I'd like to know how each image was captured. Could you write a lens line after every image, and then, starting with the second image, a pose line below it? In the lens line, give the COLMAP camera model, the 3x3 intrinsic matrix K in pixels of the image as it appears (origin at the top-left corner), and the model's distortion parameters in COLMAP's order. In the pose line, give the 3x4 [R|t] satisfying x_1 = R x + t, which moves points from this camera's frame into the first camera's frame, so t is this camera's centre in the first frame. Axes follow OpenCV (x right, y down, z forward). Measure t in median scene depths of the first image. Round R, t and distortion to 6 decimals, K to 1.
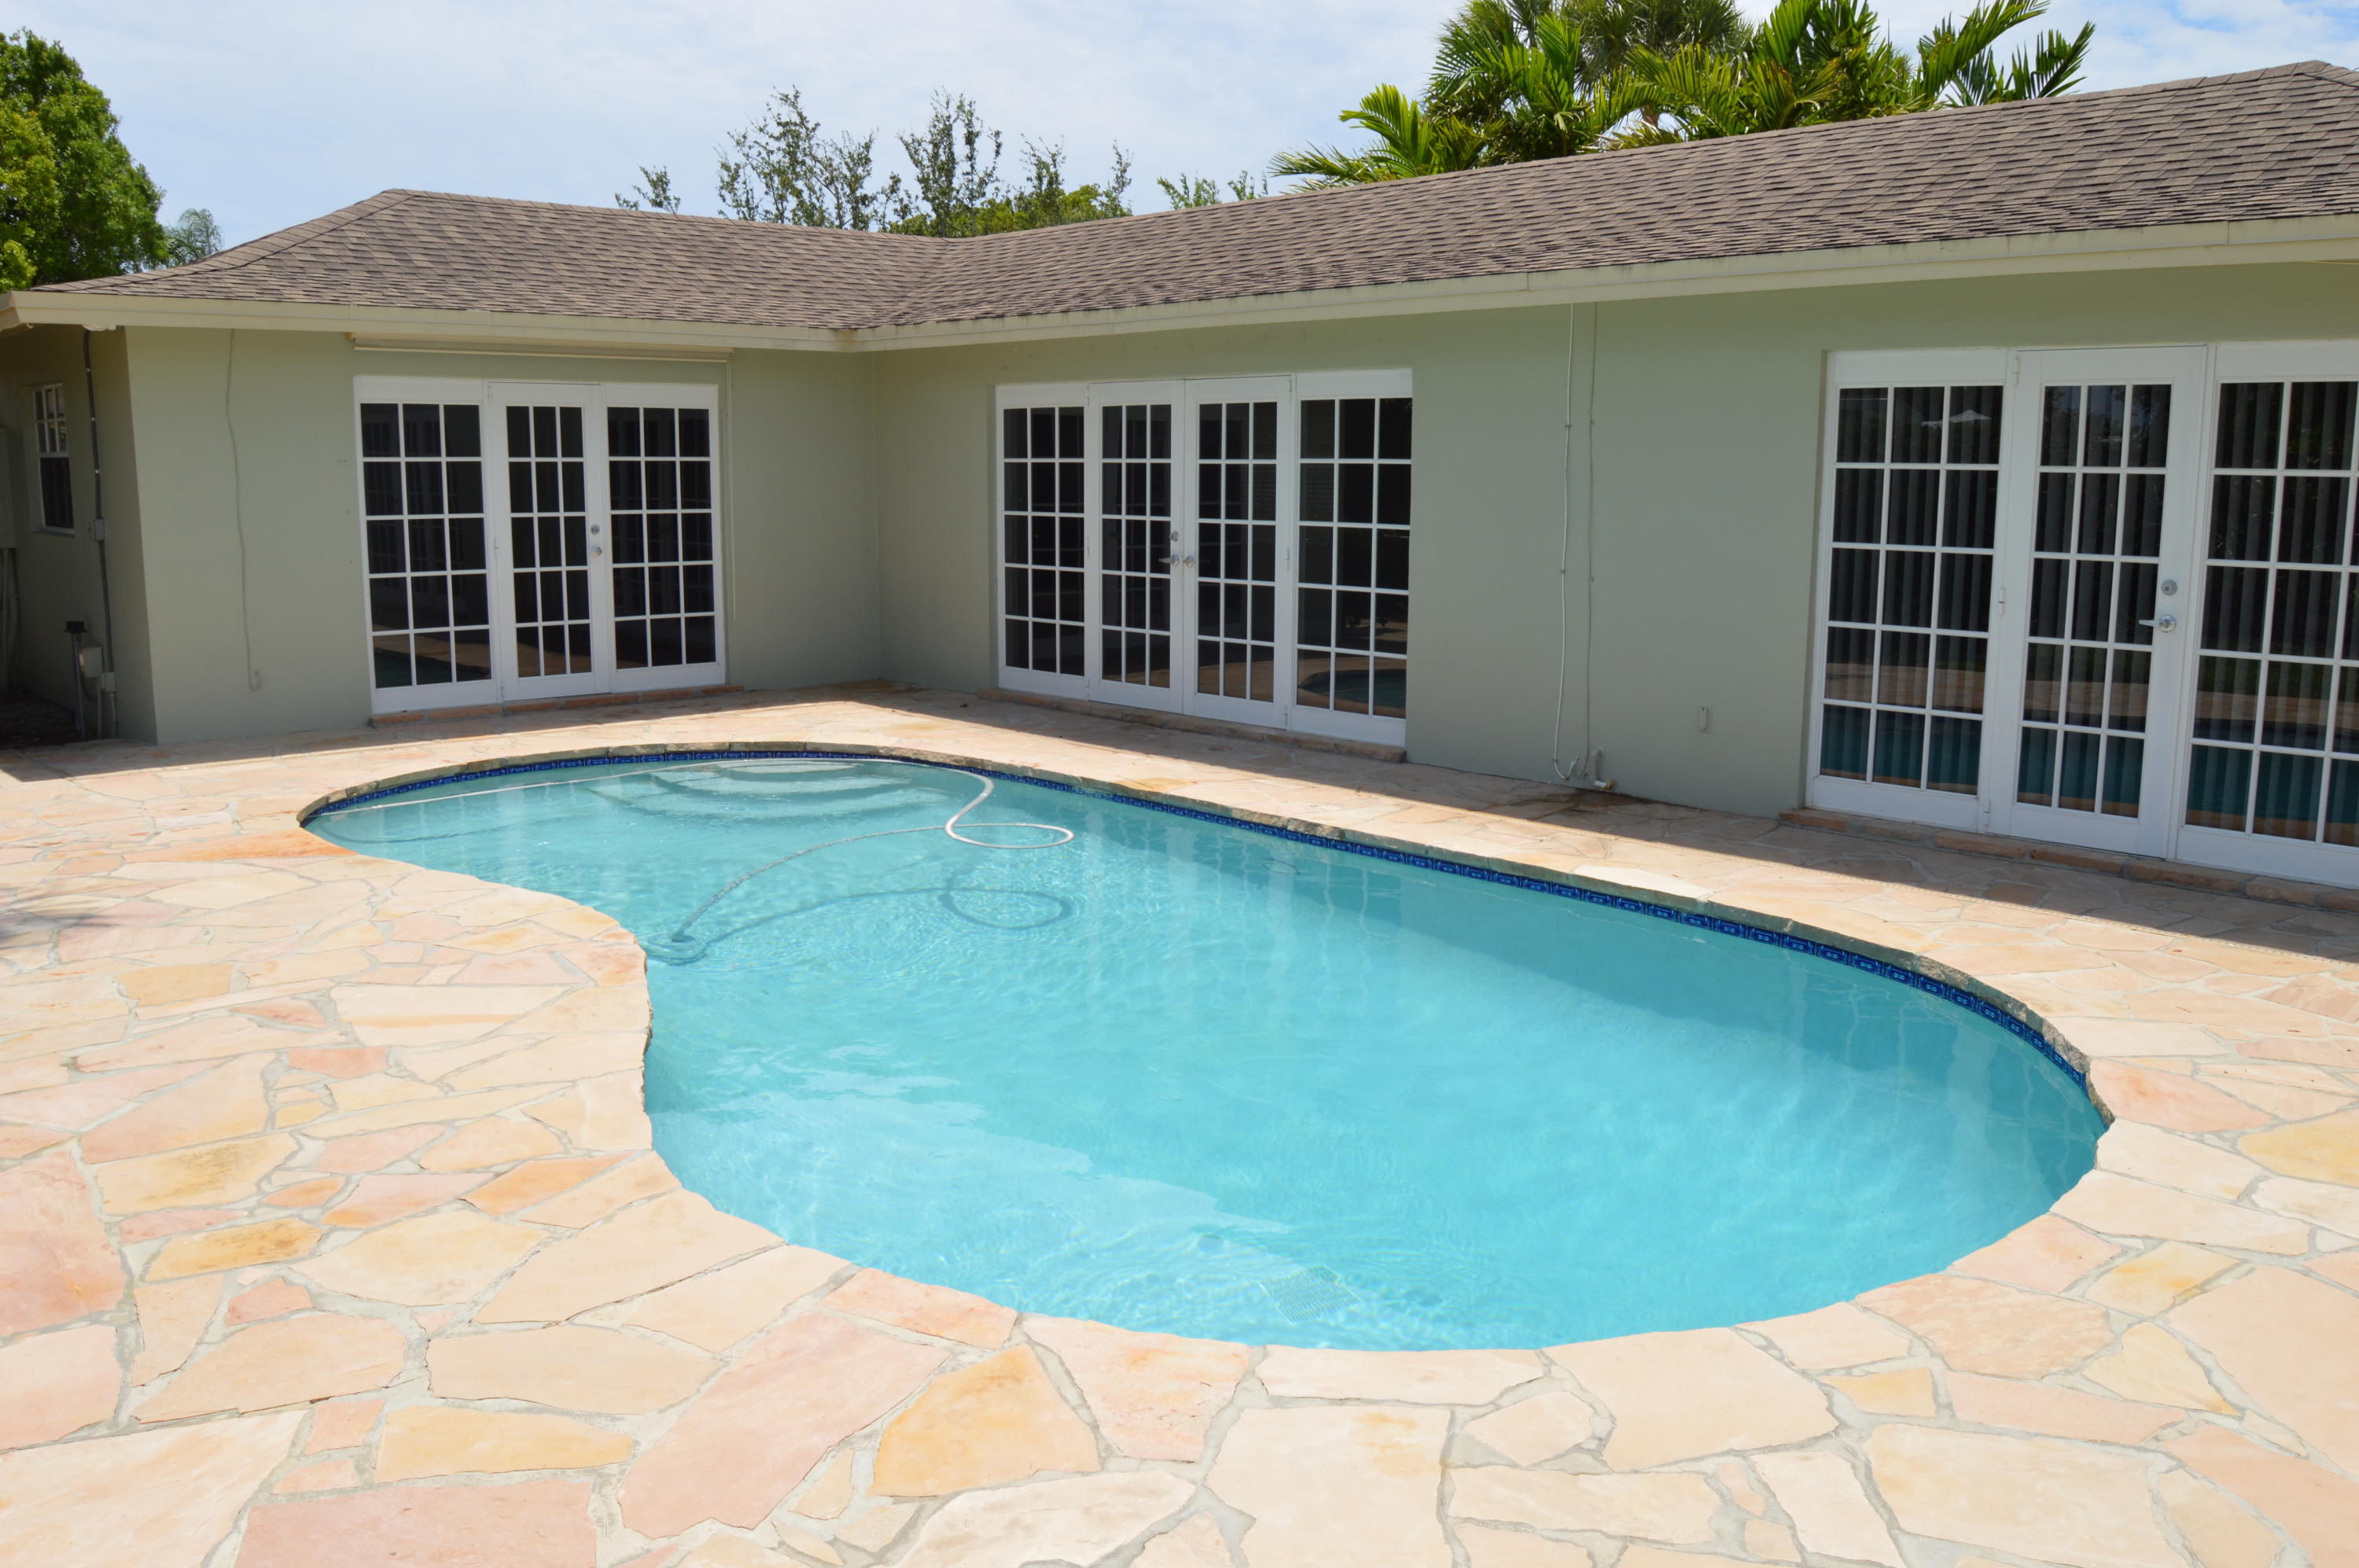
lens RADIAL K [[1865.3, 0, 1179.5], [0, 1865.3, 784.0], [0, 0, 1]] dist [-0.040459, 0.004068]
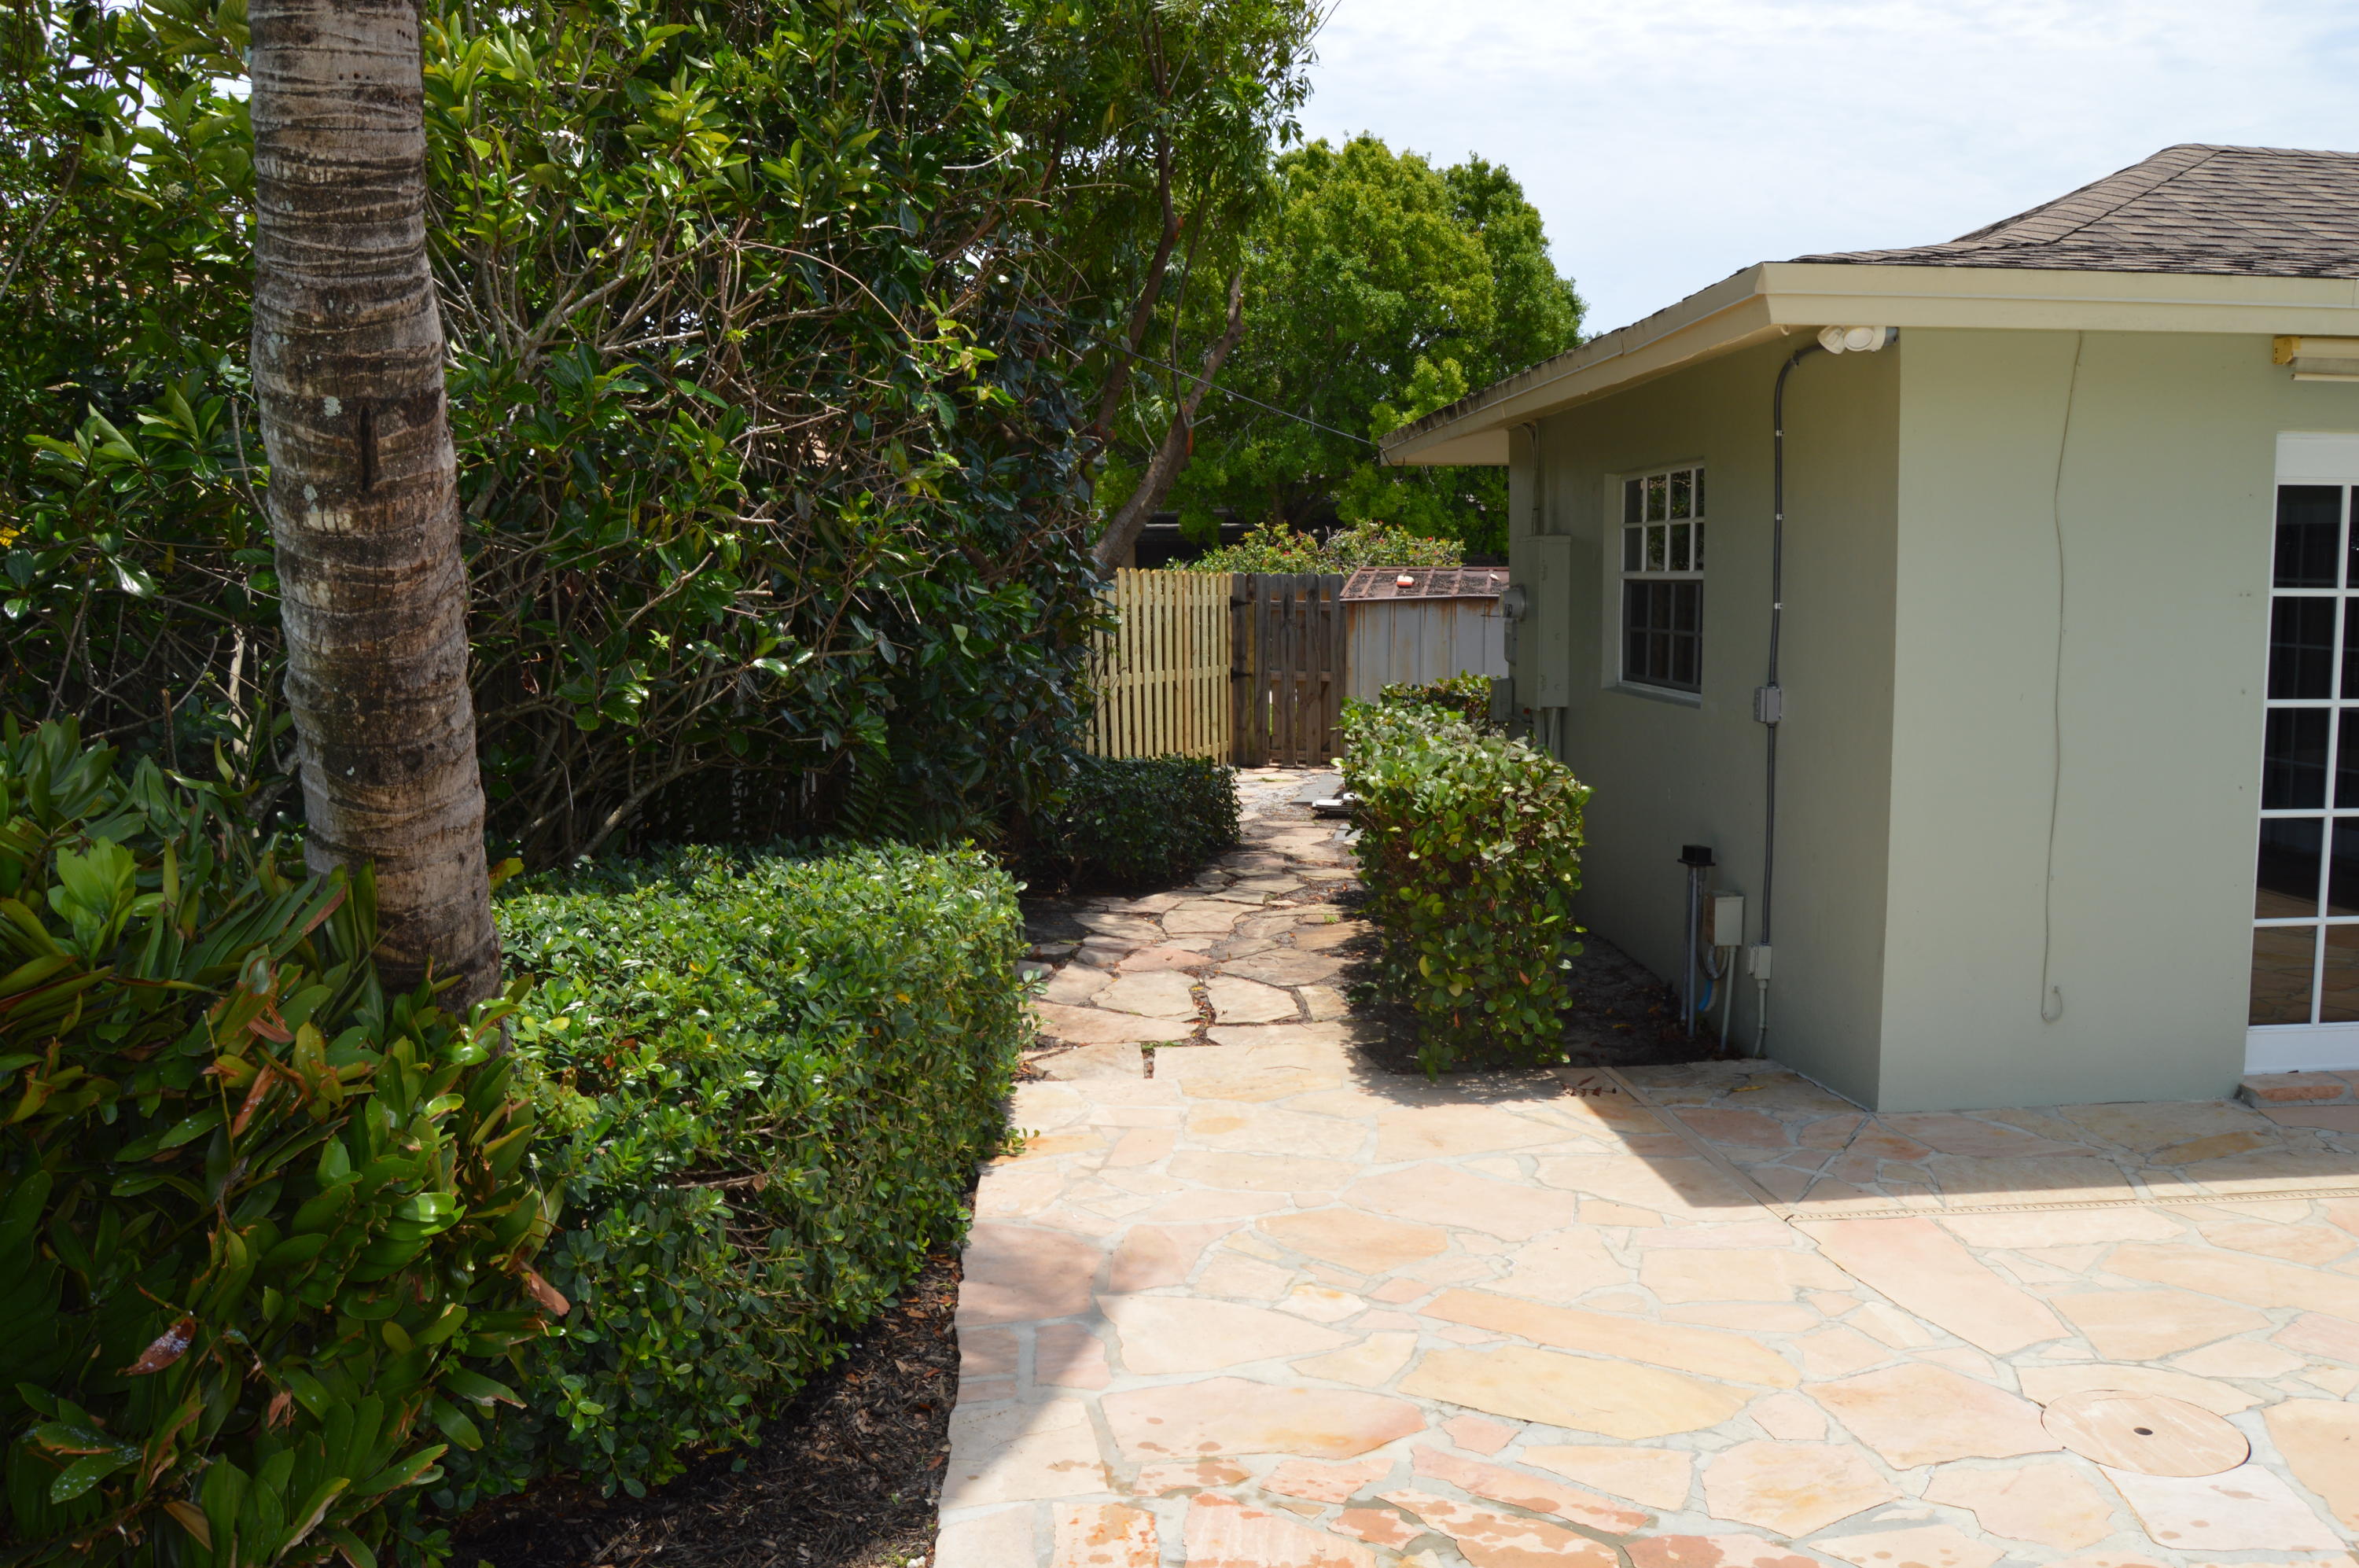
lens RADIAL K [[1865.3, 0, 1179.5], [0, 1865.3, 784.0], [0, 0, 1]] dist [-0.040459, 0.004068]
pose [[0.785331, 0.066451, -0.615499, -0.298522], [-0.104155, 0.994233, -0.025554, -0.063224], [0.610251, 0.084176, 0.787723, 0.338598]]
